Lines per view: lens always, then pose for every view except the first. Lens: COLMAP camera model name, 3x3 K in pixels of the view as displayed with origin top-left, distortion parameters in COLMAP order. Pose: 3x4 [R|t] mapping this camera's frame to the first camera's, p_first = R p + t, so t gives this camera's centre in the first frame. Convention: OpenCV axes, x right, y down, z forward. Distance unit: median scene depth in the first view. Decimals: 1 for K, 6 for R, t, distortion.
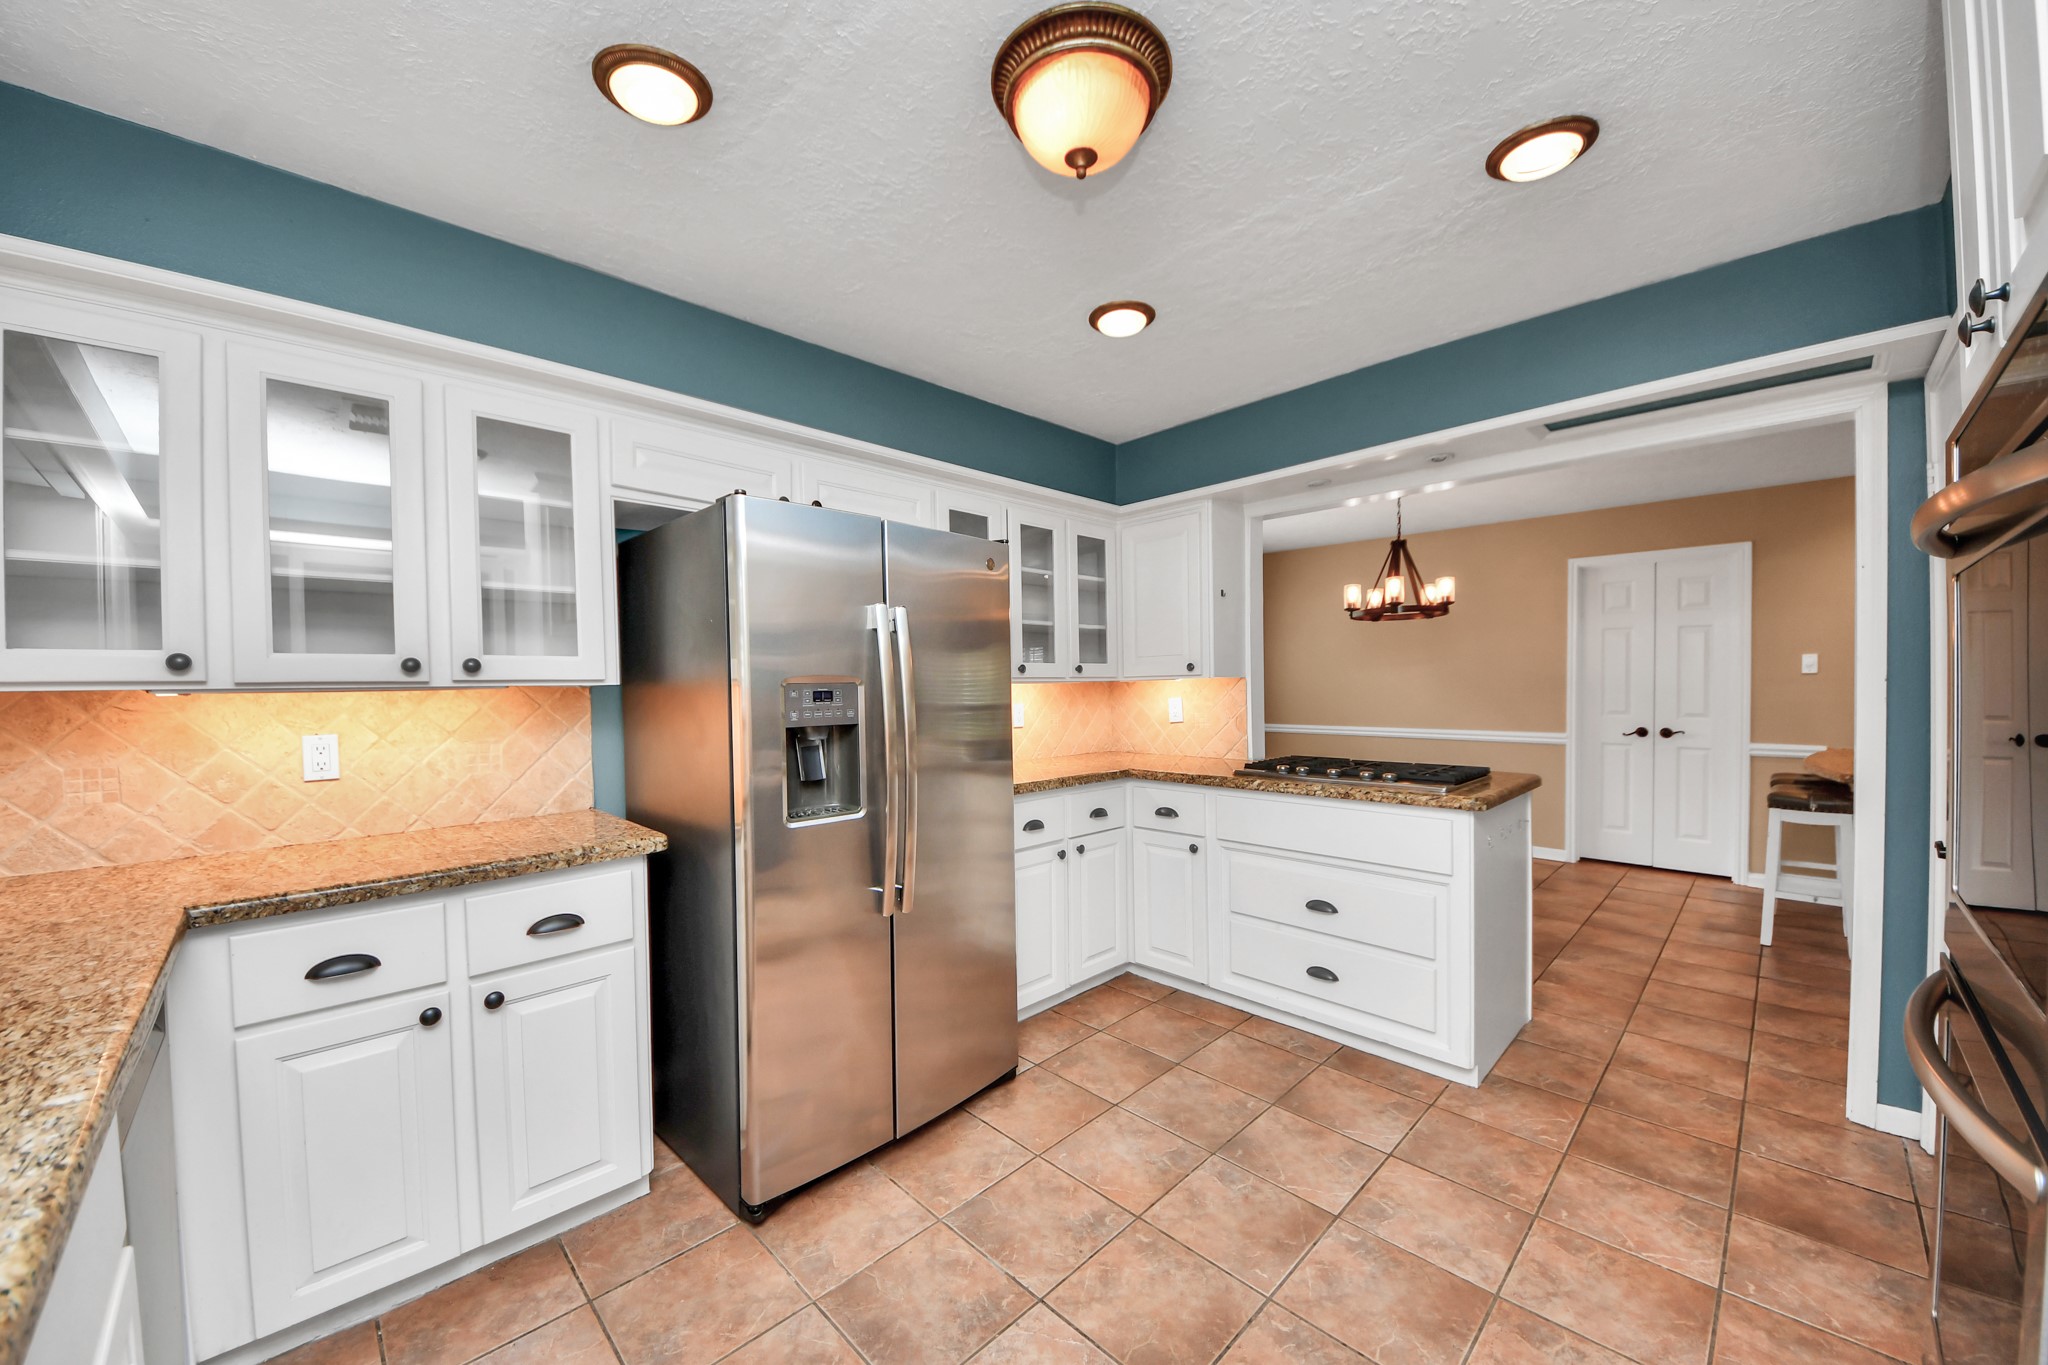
lens RADIAL K [[750.0, 0, 1009.7], [0, 750.0, 689.9], [0, 0, 1]] dist [0.055856, -0.028623]
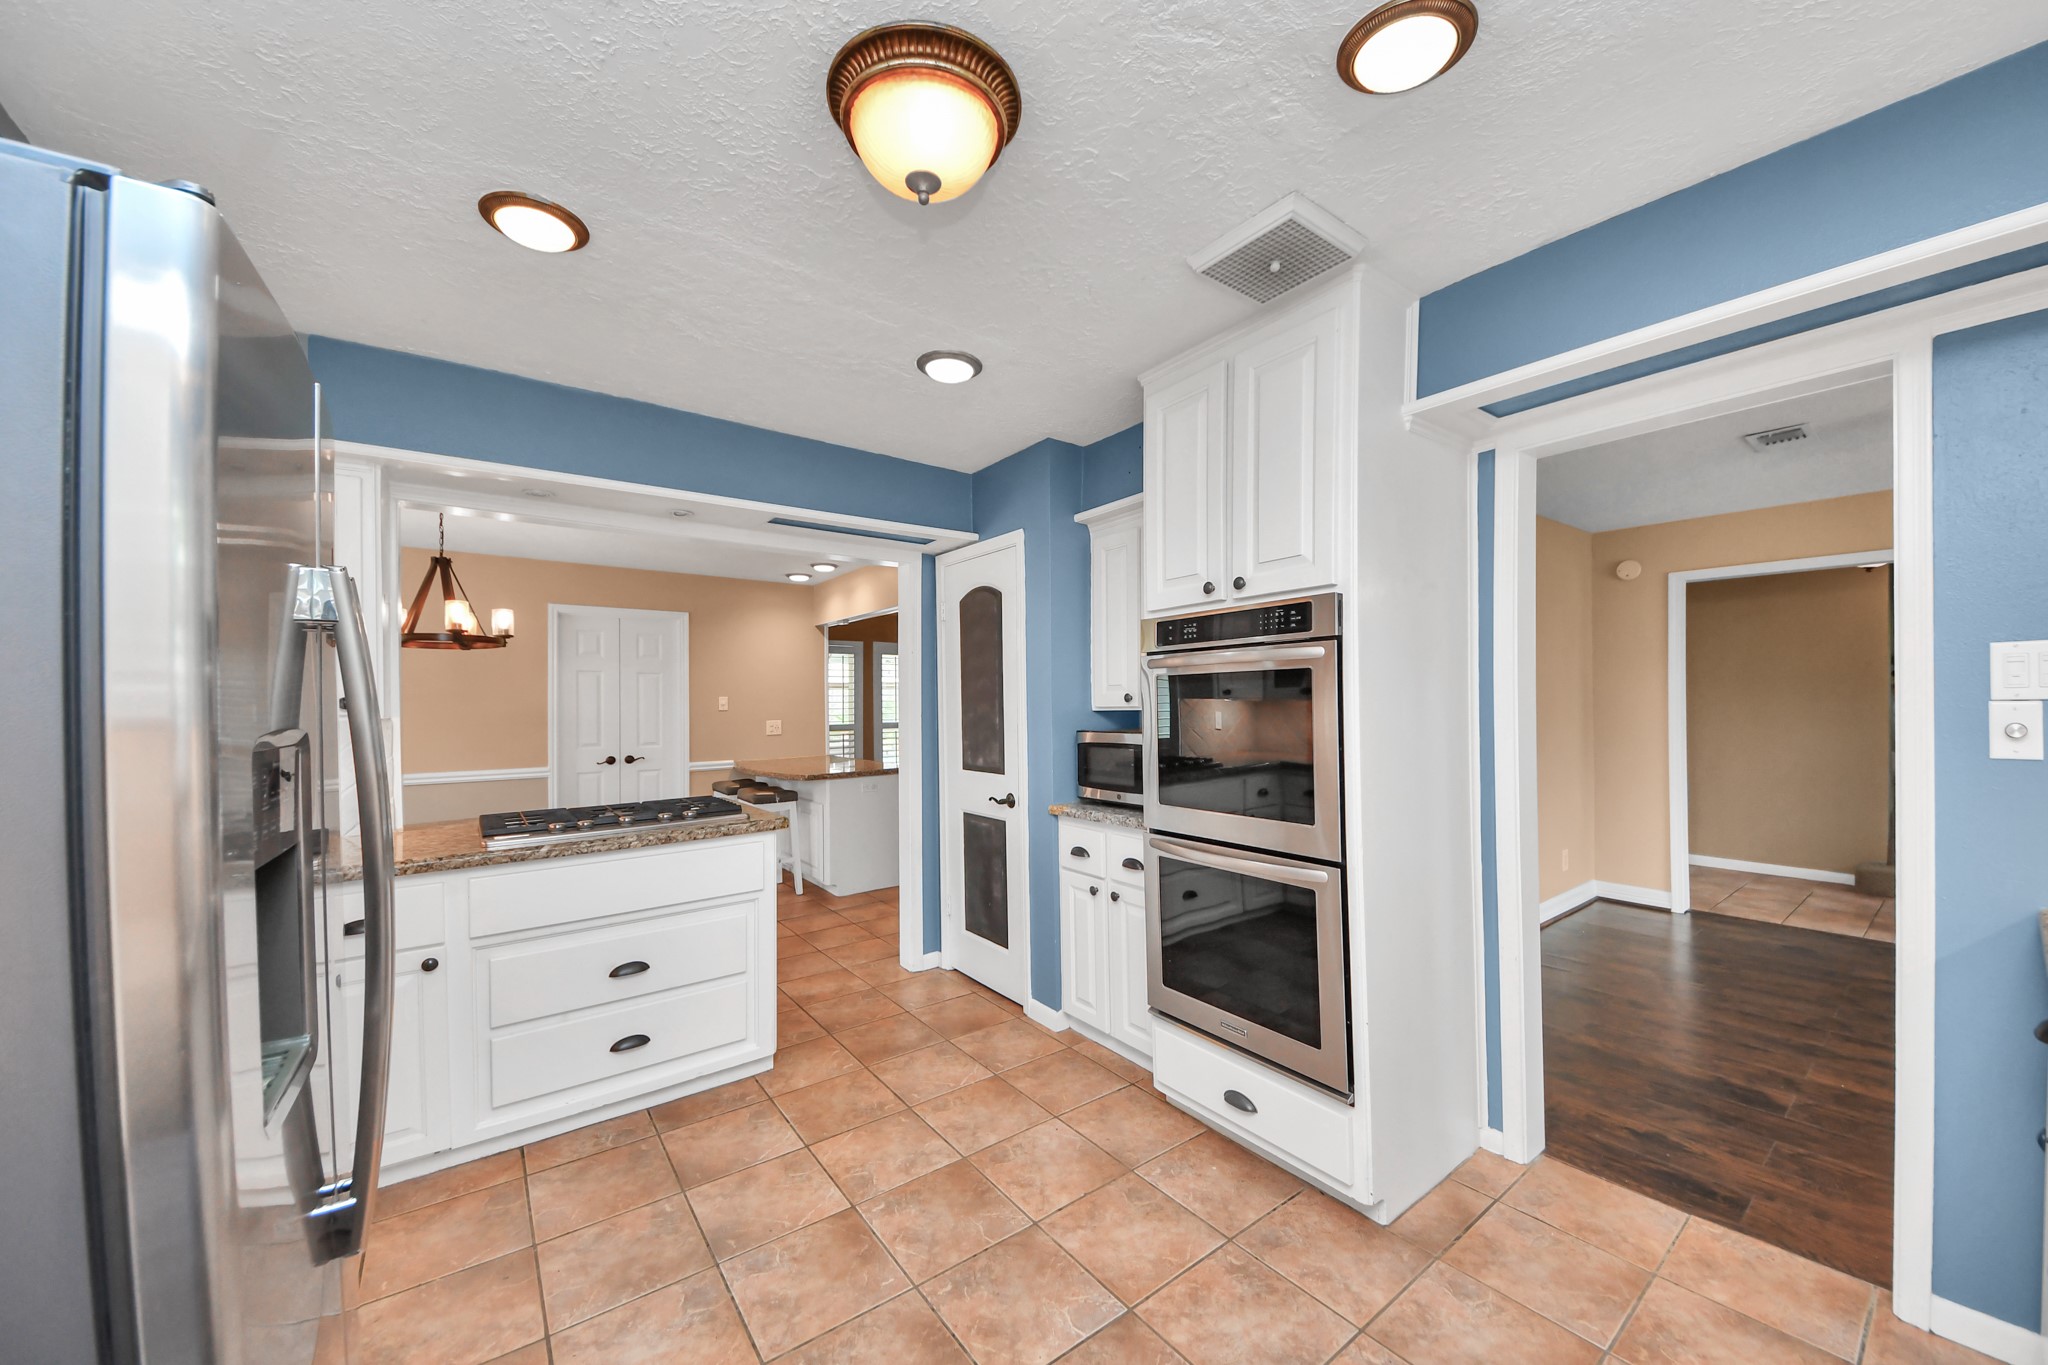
lens RADIAL K [[735.1, 0, 1028.6], [0, 735.1, 685.6], [0, 0, 1]] dist [0.053500, -0.033576]
pose [[0.145024, 0.030551, 0.988956, -0.528734], [0.018577, 0.999263, -0.033594, -0.020189], [-0.989254, 0.023244, 0.144350, 0.485067]]
